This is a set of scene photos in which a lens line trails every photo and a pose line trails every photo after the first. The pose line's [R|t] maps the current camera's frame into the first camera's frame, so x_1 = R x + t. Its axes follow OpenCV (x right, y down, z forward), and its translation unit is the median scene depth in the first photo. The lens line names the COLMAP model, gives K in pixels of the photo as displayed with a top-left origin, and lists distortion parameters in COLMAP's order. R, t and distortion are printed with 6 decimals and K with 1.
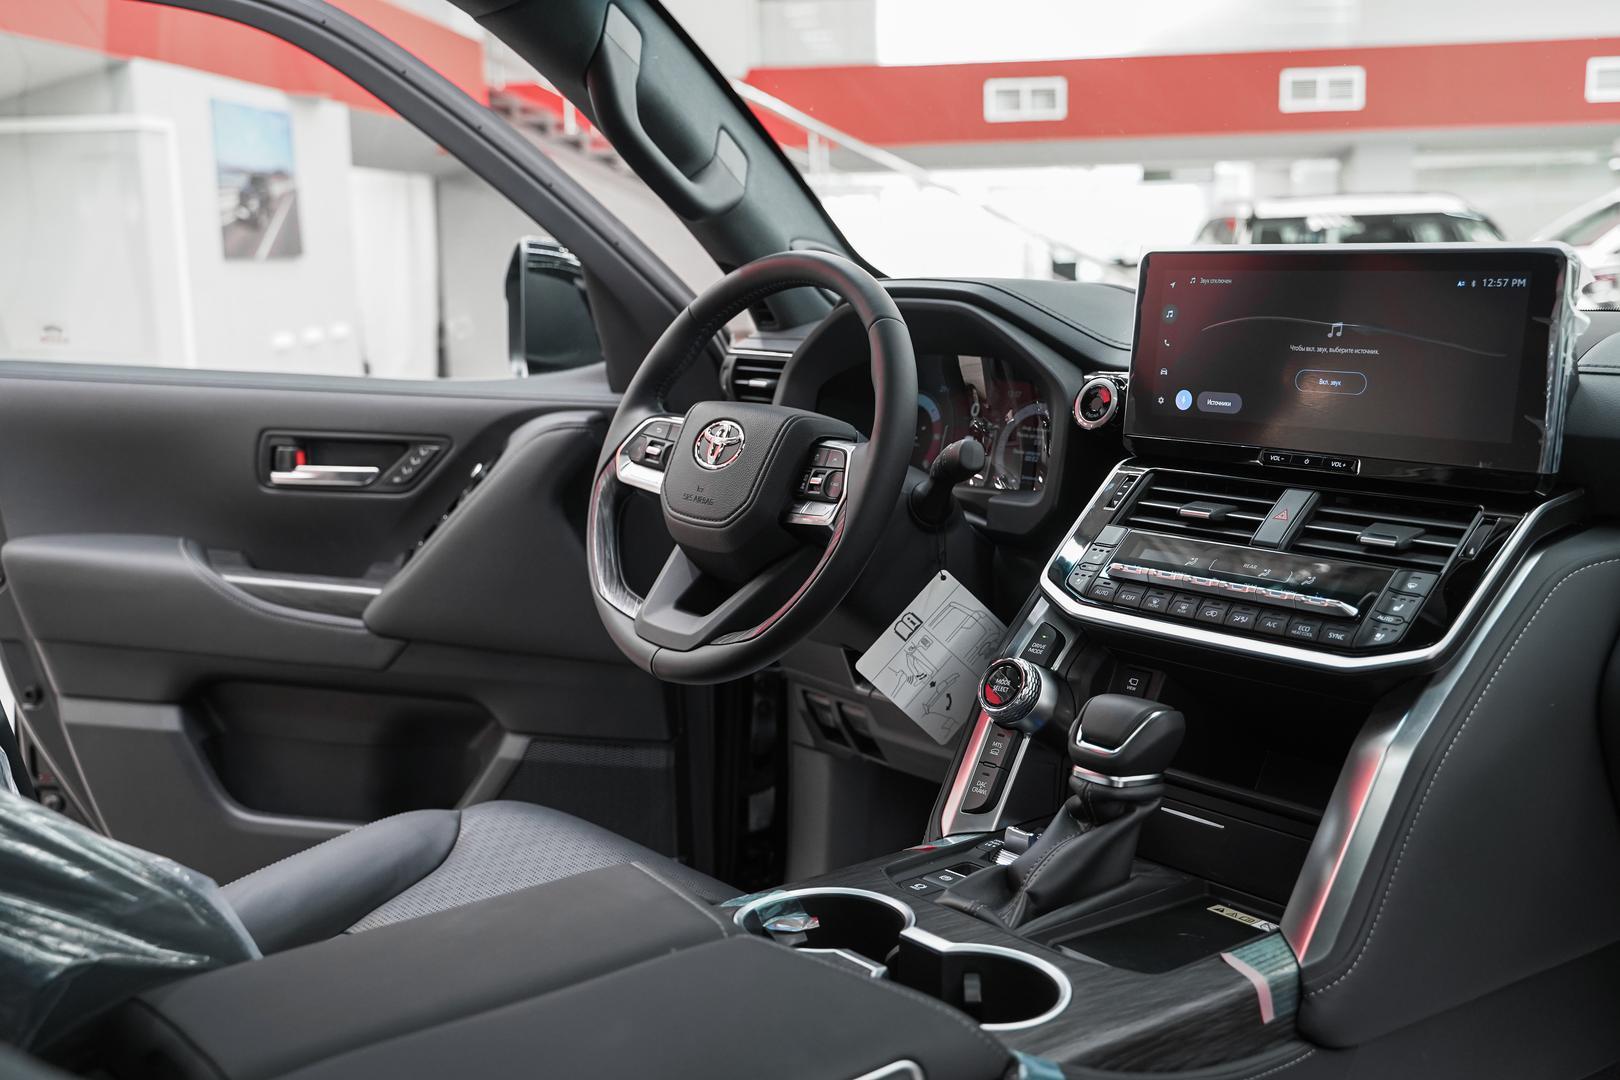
lens RADIAL K [[1705.2, 0, 810.0], [0, 1705.2, 540.0], [0, 0, 1]] dist [-0.019498, 0.009816]
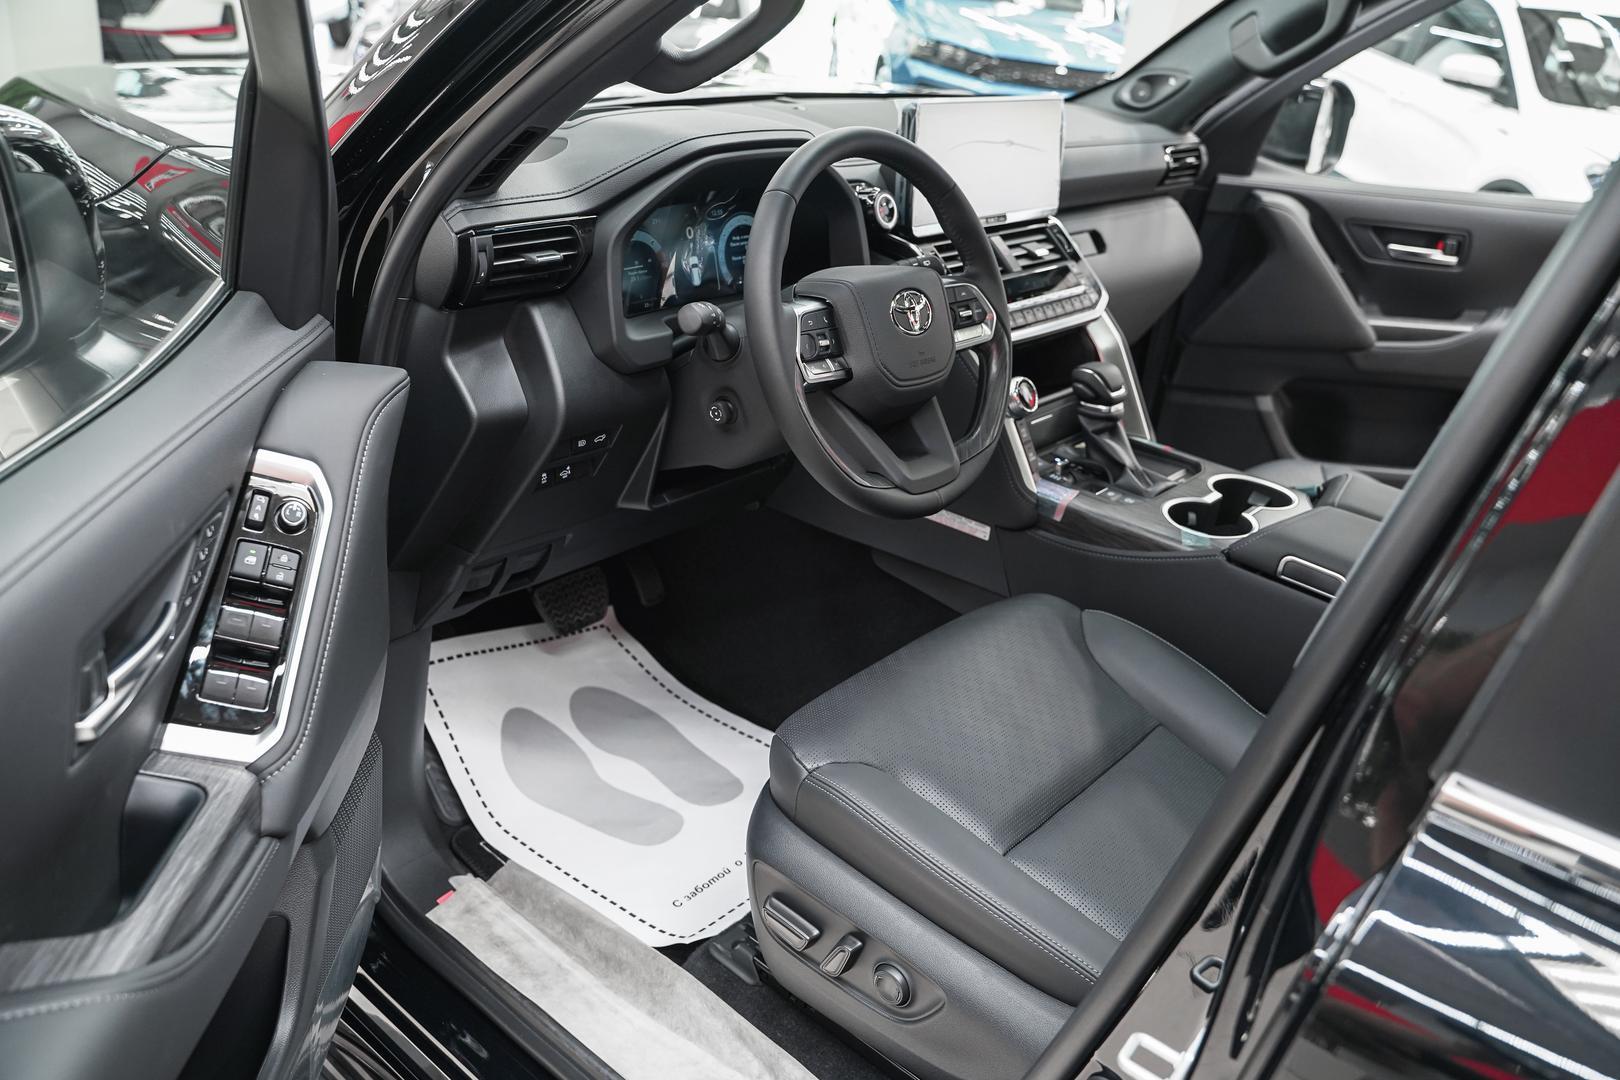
lens RADIAL K [[1319.5, 0, 810.0], [0, 1319.5, 540.0], [0, 0, 1]] dist [-0.116598, 0.097320]
pose [[-0.173767, -0.431594, 0.885173, -0.987416], [0.056410, 0.893009, 0.446489, -0.351626], [-0.983170, 0.127517, -0.130829, 1.326103]]
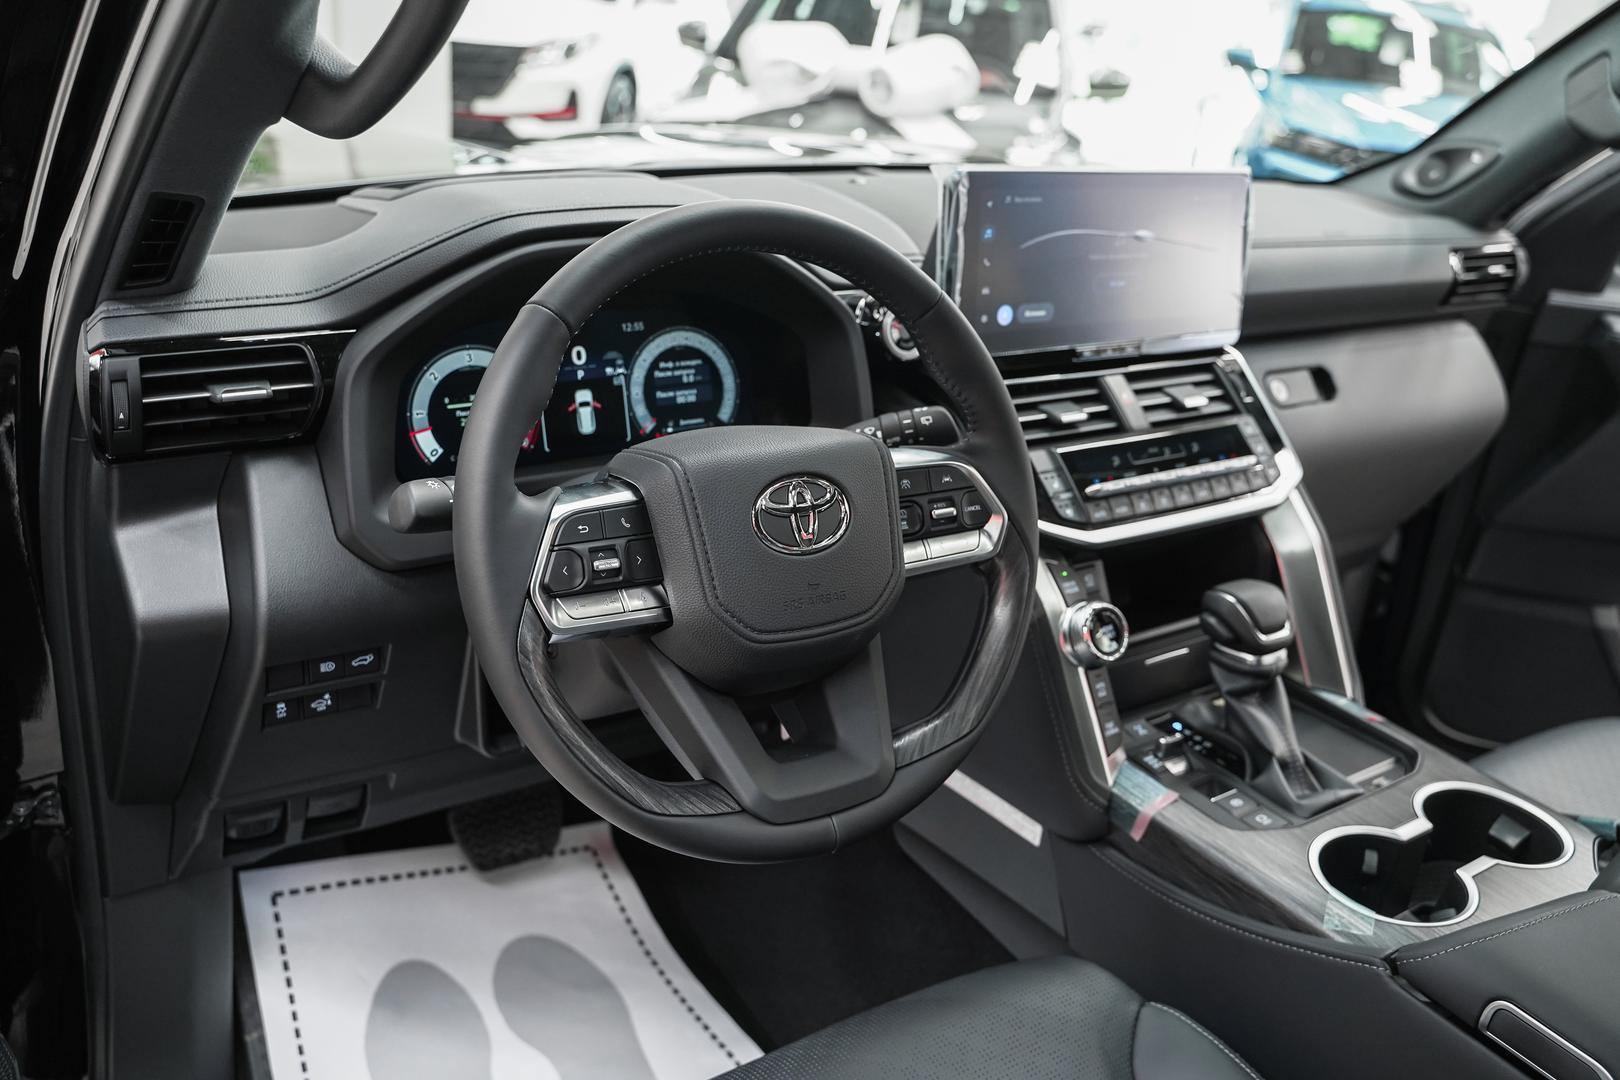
lens RADIAL K [[1319.5, 0, 810.0], [0, 1319.5, 540.0], [0, 0, 1]] dist [-0.116598, 0.097320]
pose [[0.114243, -0.375570, 0.919726, -0.591181], [0.081923, 0.926195, 0.368036, -0.262345], [-0.990069, 0.033301, 0.136579, 1.018951]]
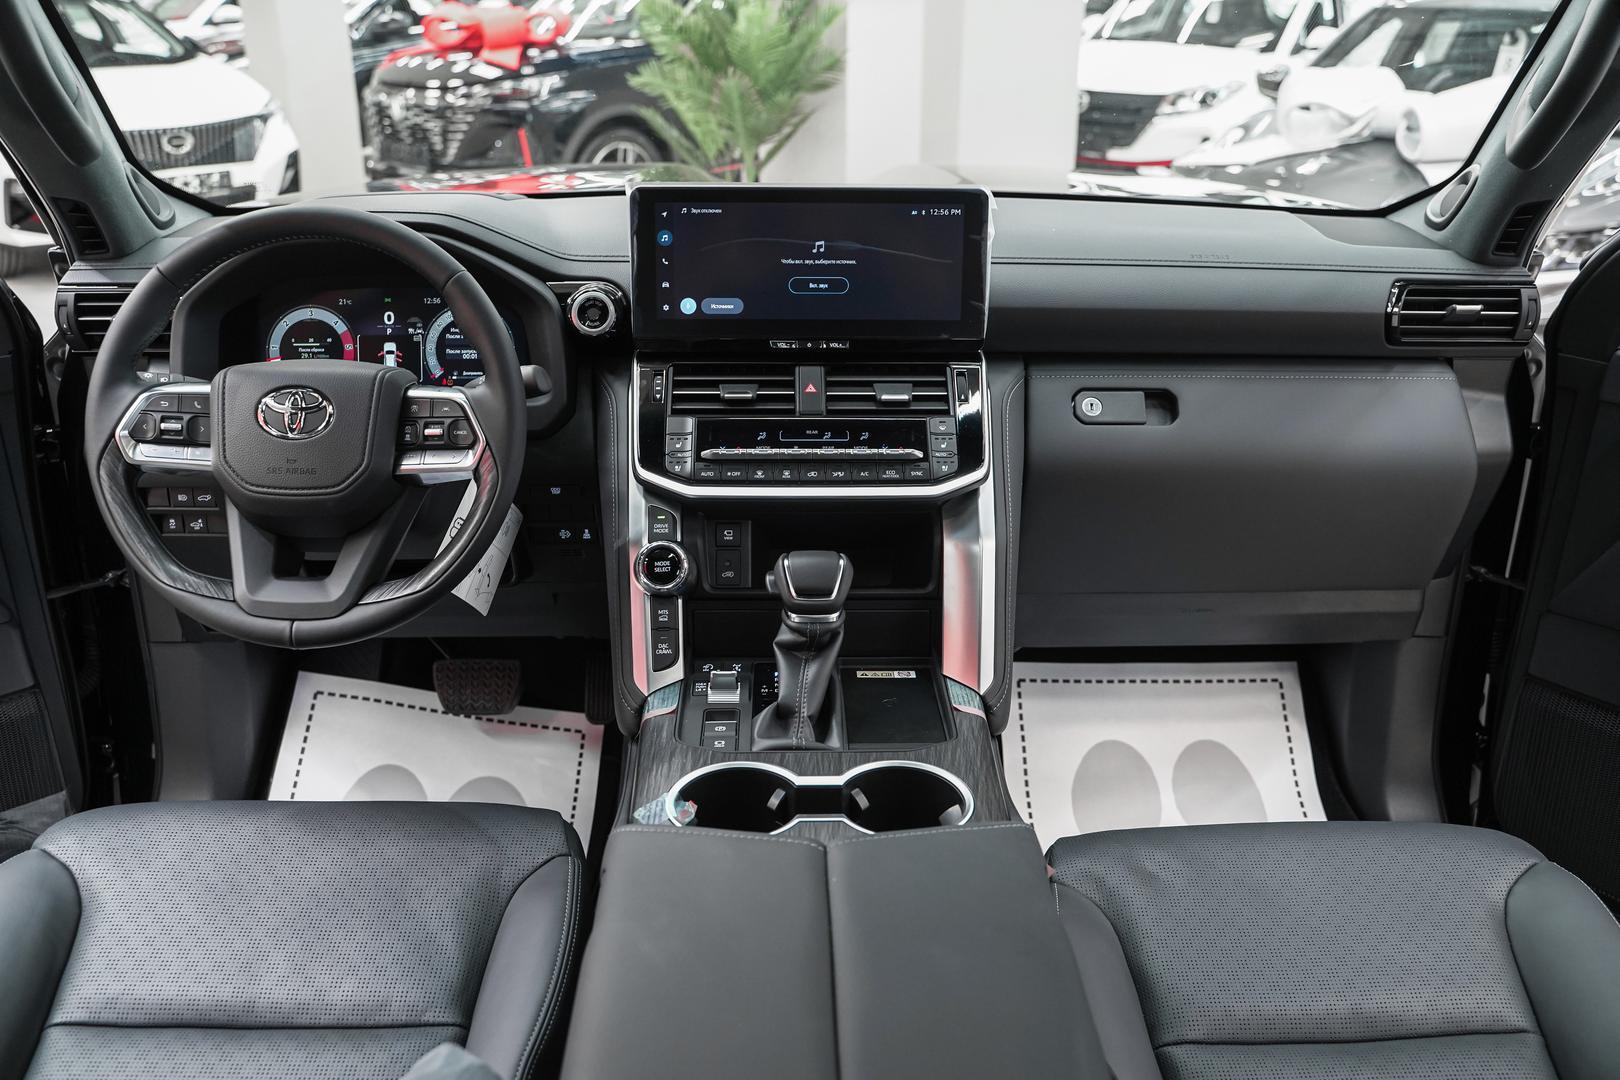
lens RADIAL K [[1319.5, 0, 810.0], [0, 1319.5, 540.0], [0, 0, 1]] dist [-0.116598, 0.097320]
pose [[0.619984, -0.289828, 0.729123, -0.490683], [0.113859, 0.952672, 0.281873, -0.182600], [-0.776310, -0.091739, 0.623640, 0.305623]]
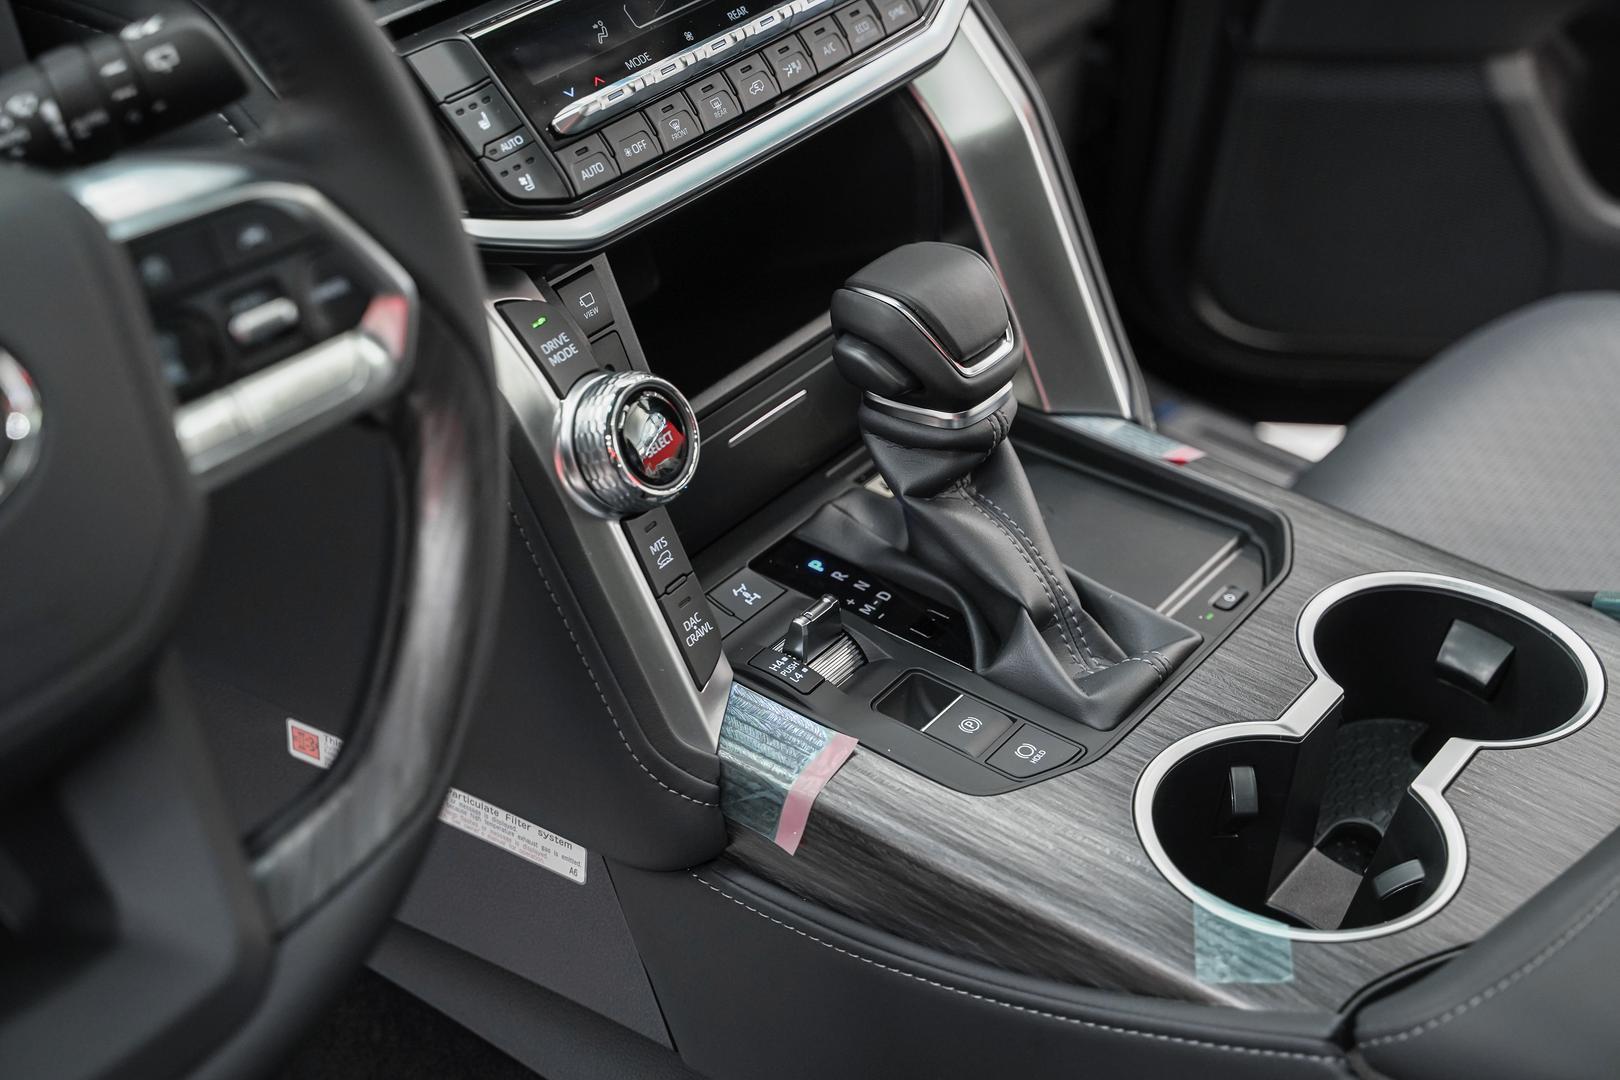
lens RADIAL K [[2492.5, 0, 810.0], [0, 2492.5, 540.0], [0, 0, 1]] dist [0.124228, 0.004474]
pose [[-0.253244, -0.556917, 0.791019, -0.445953], [0.088822, 0.800834, 0.592263, -0.288120], [-0.963316, 0.220247, -0.153340, 1.022494]]
